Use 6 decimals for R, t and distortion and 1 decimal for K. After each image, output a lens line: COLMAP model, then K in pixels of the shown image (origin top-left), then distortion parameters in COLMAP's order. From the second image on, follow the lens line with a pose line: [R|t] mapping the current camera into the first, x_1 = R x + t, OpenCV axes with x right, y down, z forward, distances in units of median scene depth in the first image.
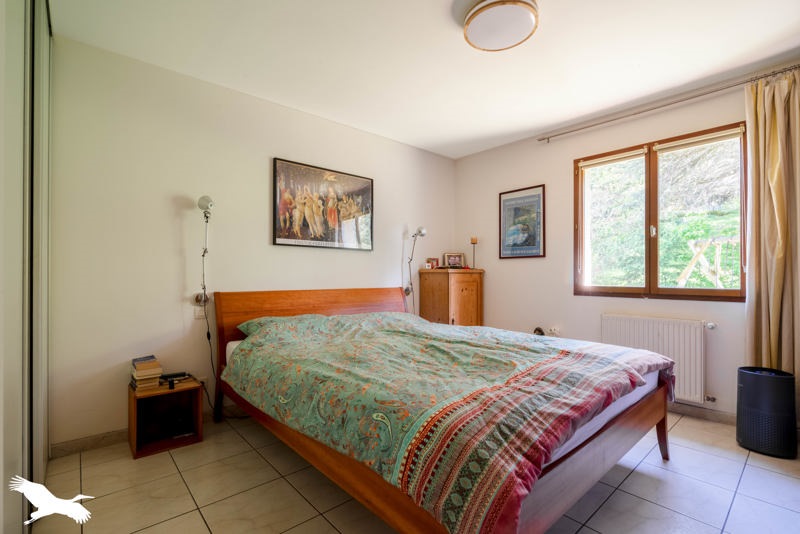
lens RADIAL K [[365.4, 0, 401.1], [0, 365.4, 271.2], [0, 0, 1]] dist [0.001124, 0.000057]
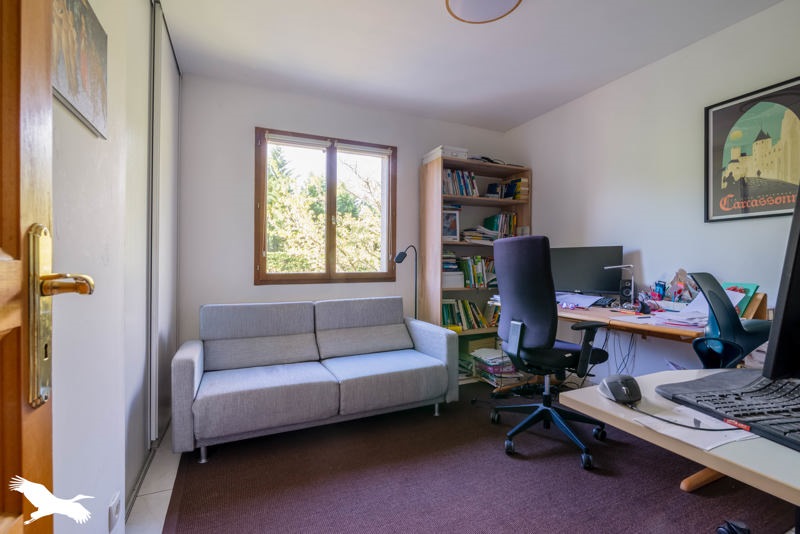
lens RADIAL K [[365.4, 0, 401.2], [0, 365.4, 263.4], [0, 0, 1]] dist [0.001124, 0.000057]
pose [[0.286586, -0.005152, 0.958041, -0.291079], [-0.008787, 0.999929, 0.008006, 0.006194], [-0.958014, -0.010712, 0.286520, 0.496126]]
